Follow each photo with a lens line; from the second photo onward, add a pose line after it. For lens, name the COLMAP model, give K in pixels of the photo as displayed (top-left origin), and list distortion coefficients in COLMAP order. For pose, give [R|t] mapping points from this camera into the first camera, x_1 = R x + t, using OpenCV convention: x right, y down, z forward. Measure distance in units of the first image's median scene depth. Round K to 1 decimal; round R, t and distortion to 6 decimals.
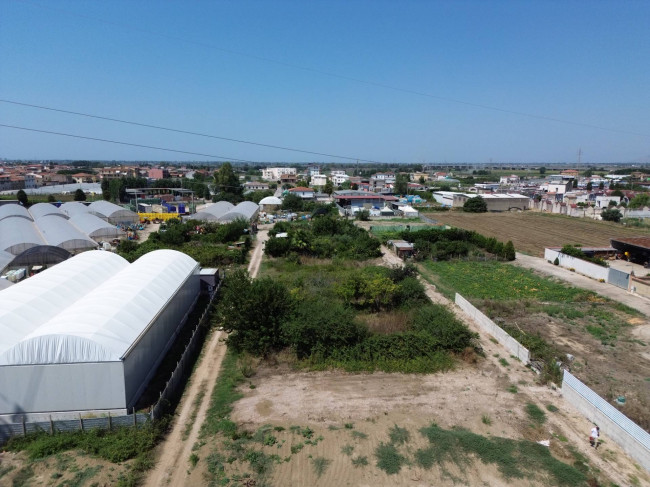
lens RADIAL K [[456.5, 0, 325.0], [0, 456.5, 243.5], [0, 0, 1]] dist [0.064960, -0.064867]
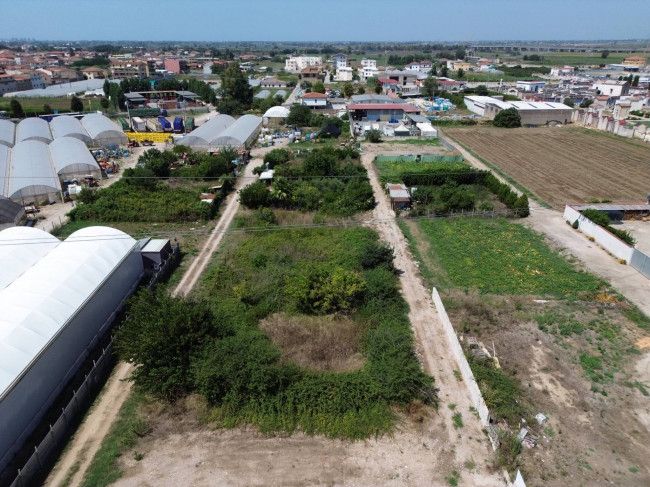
lens RADIAL K [[456.5, 0, 325.0], [0, 456.5, 243.5], [0, 0, 1]] dist [0.064960, -0.064867]
pose [[0.997038, 0.025265, -0.072647, 0.116060], [-0.007387, 0.971599, 0.236520, -0.134395], [0.076559, -0.235283, 0.968907, 0.150161]]
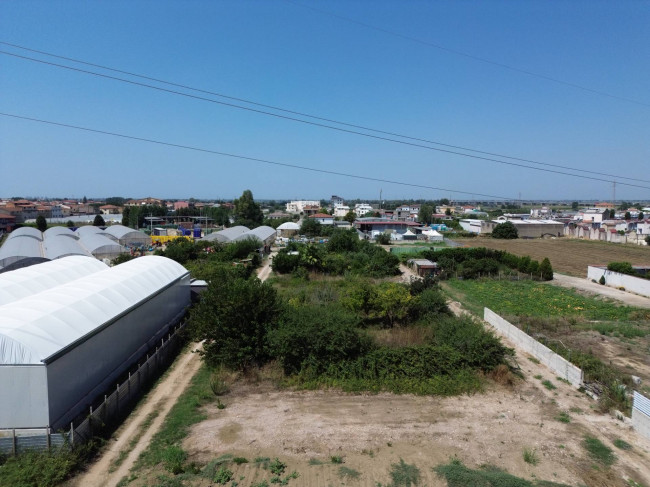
lens RADIAL K [[456.5, 0, 325.0], [0, 456.5, 243.5], [0, 0, 1]] dist [0.064960, -0.064867]
pose [[0.998359, 0.003361, -0.057172, 0.031303], [-0.007965, 0.996723, -0.080502, 0.048384], [0.056714, 0.080826, 0.995113, 0.103725]]
